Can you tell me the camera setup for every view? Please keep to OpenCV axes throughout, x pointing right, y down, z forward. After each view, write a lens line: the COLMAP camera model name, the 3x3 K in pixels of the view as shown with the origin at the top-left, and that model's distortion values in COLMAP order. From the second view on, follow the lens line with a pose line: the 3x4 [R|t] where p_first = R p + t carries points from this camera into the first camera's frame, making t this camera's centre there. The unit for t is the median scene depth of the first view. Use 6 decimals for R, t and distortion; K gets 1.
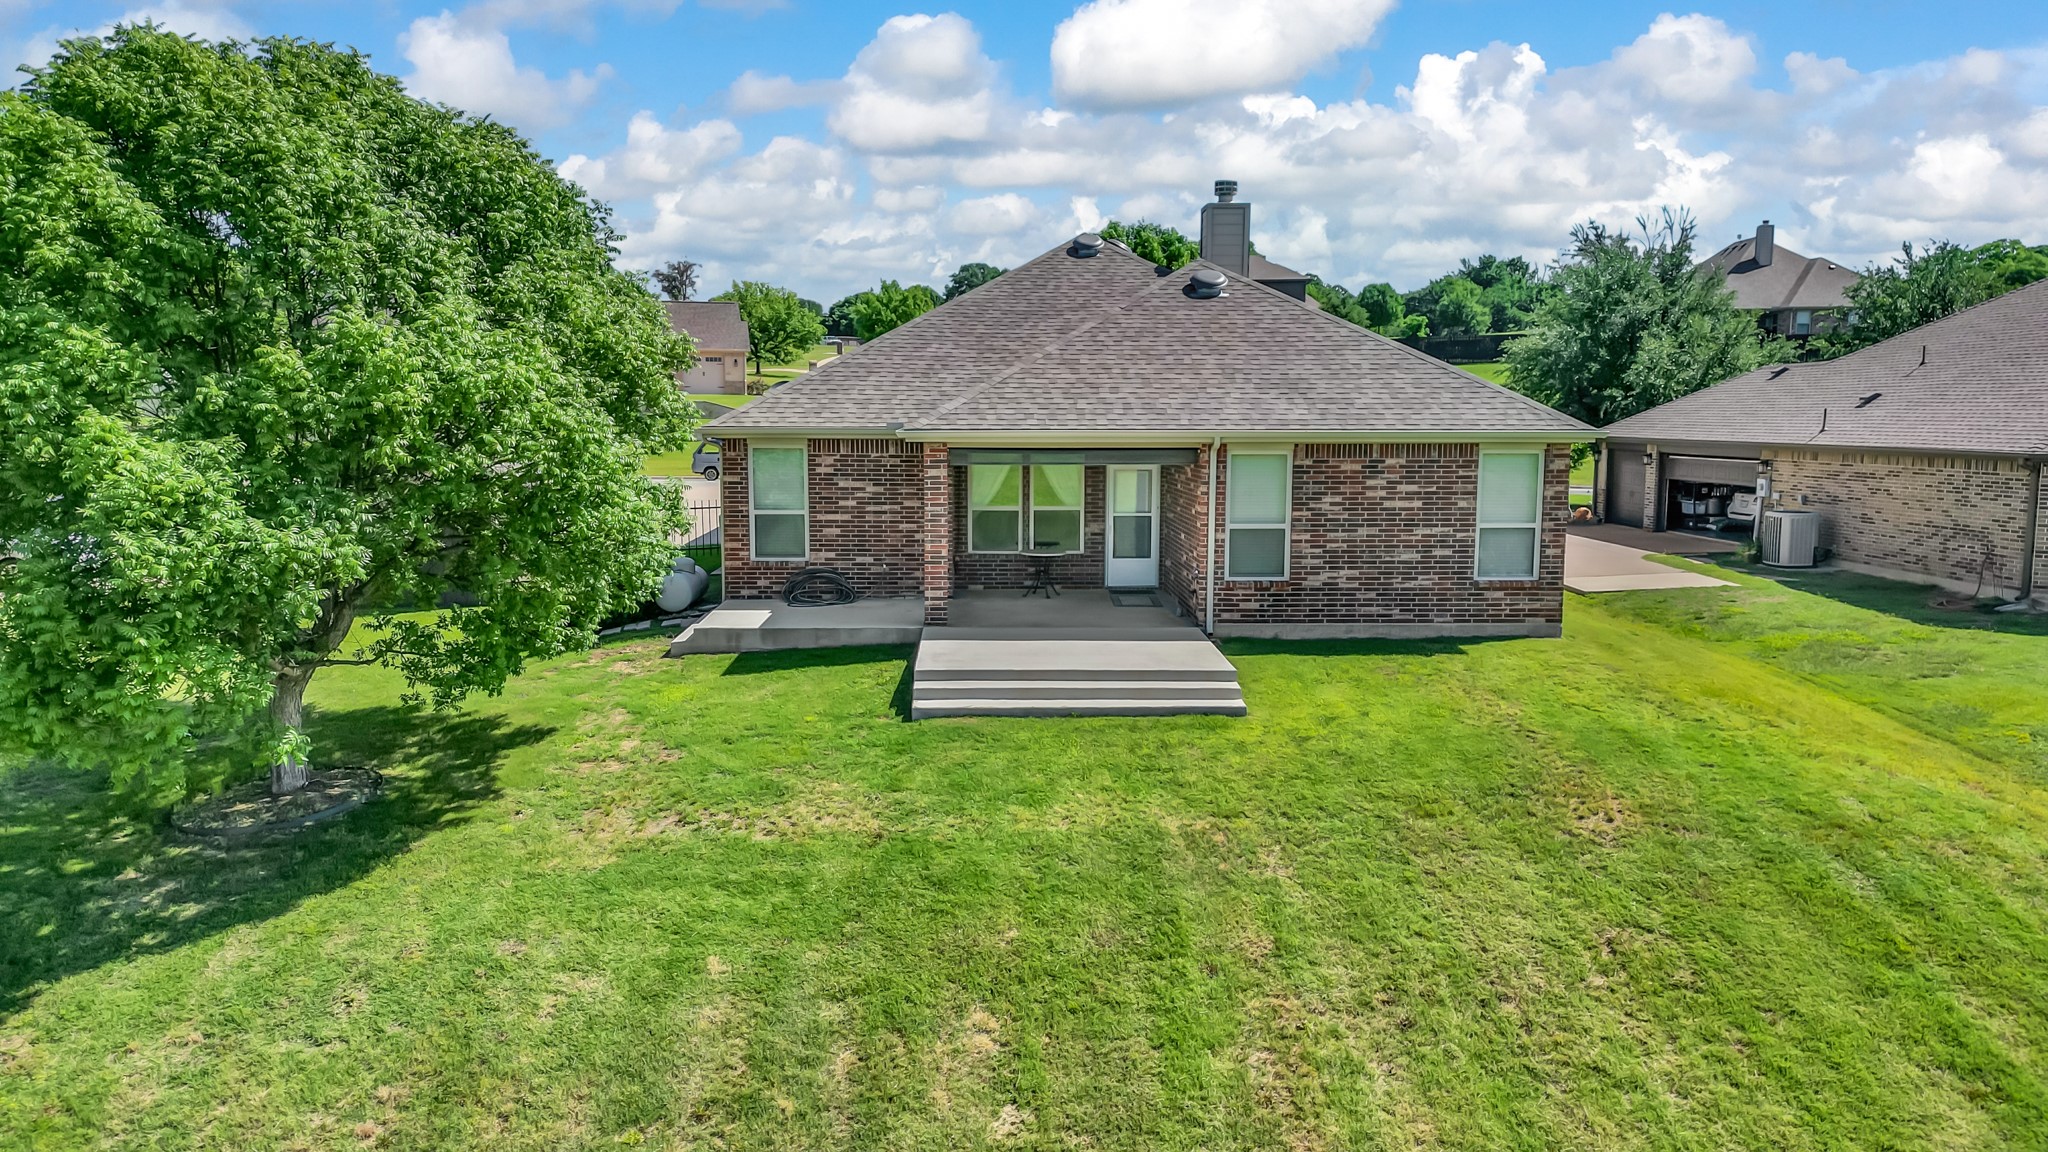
lens RADIAL K [[1442.9, 0, 1035.3], [0, 1442.9, 582.2], [0, 0, 1]] dist [0.072976, -0.086102]
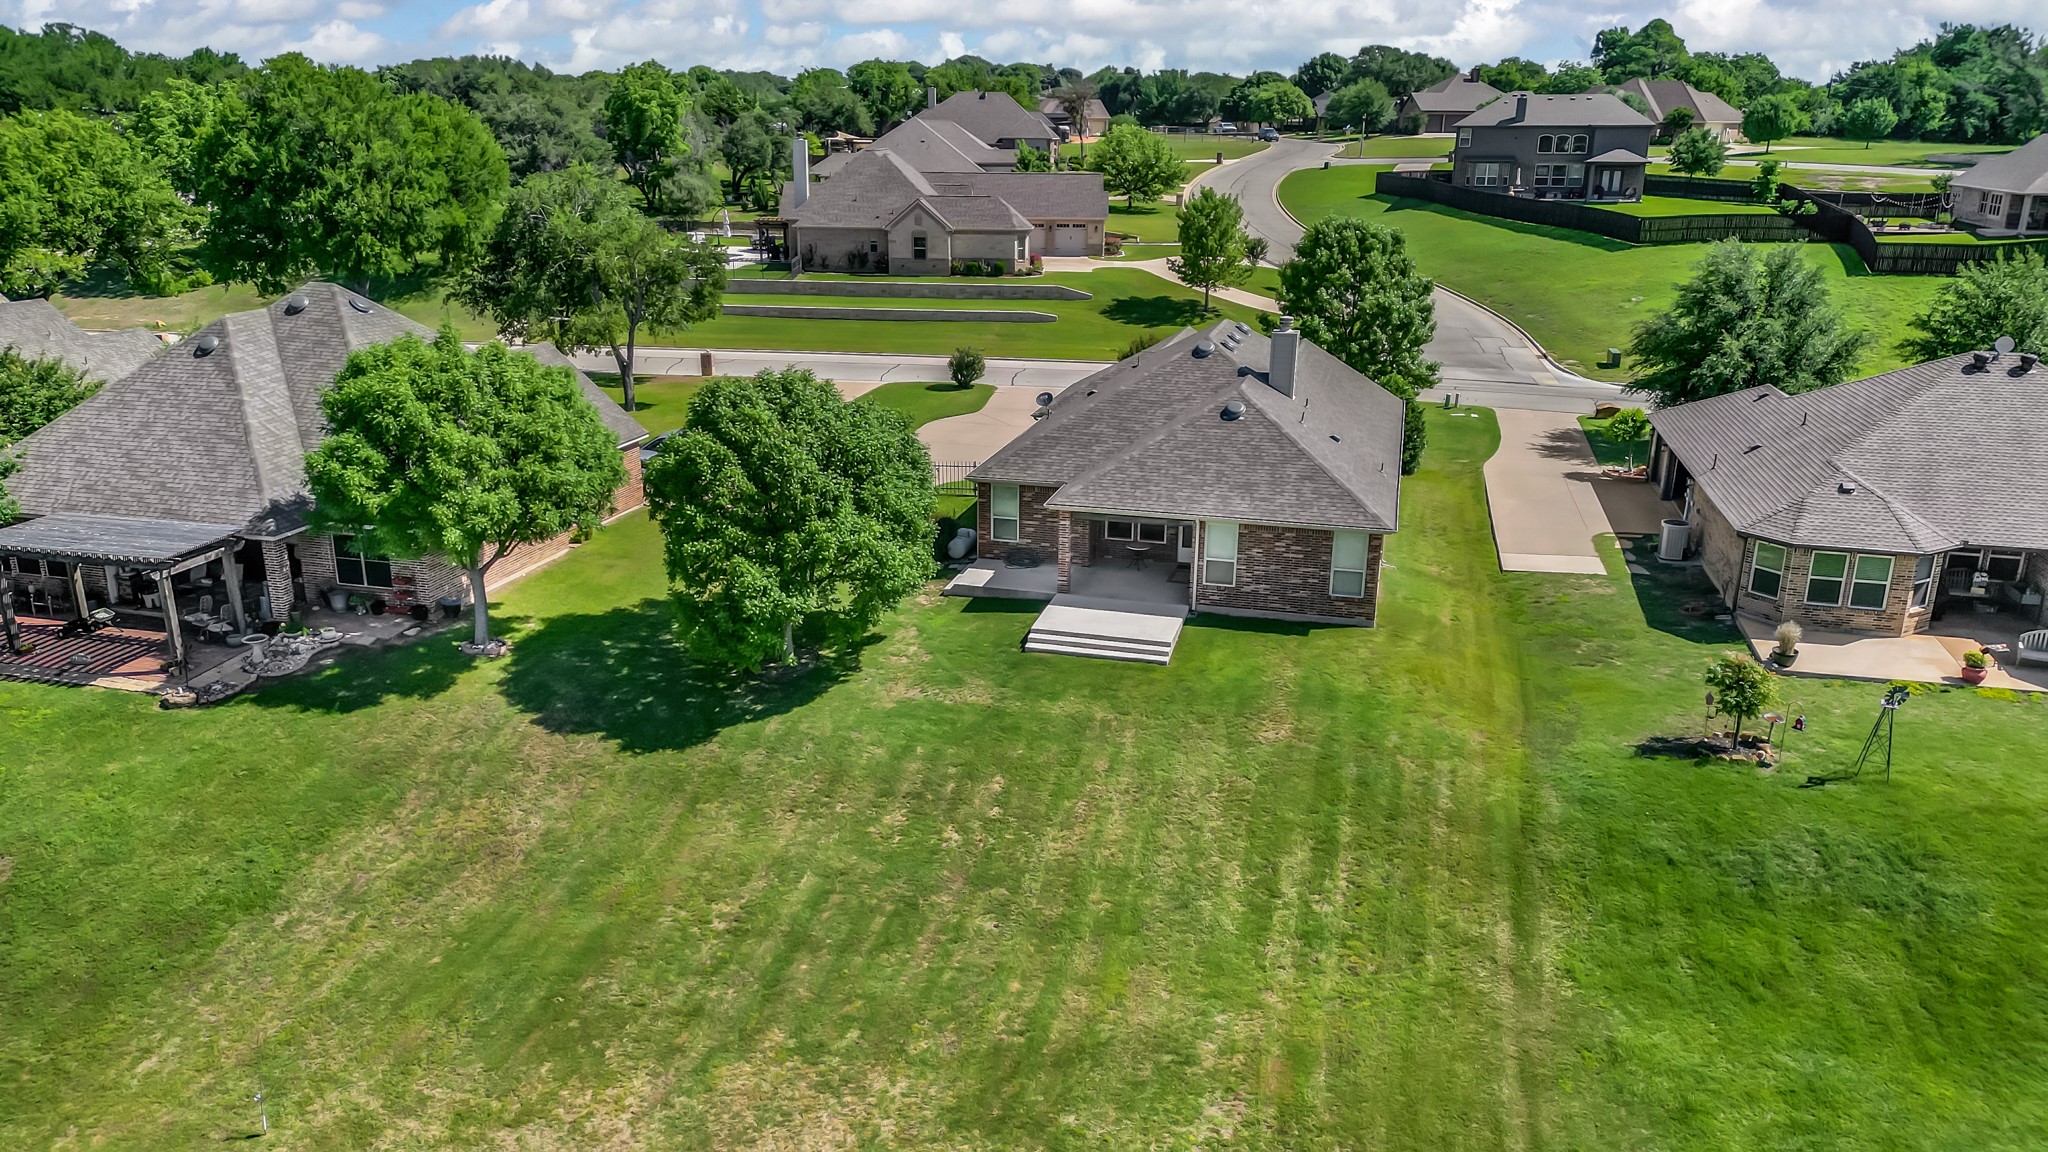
lens RADIAL K [[1436.4, 0, 1035.4], [0, 1436.4, 572.1], [0, 0, 1]] dist [0.072389, -0.064075]
pose [[0.958452, 0.093380, -0.269535, 0.641698], [-0.045088, 0.982615, 0.180096, -0.530745], [0.281667, -0.160460, 0.946000, -1.387816]]
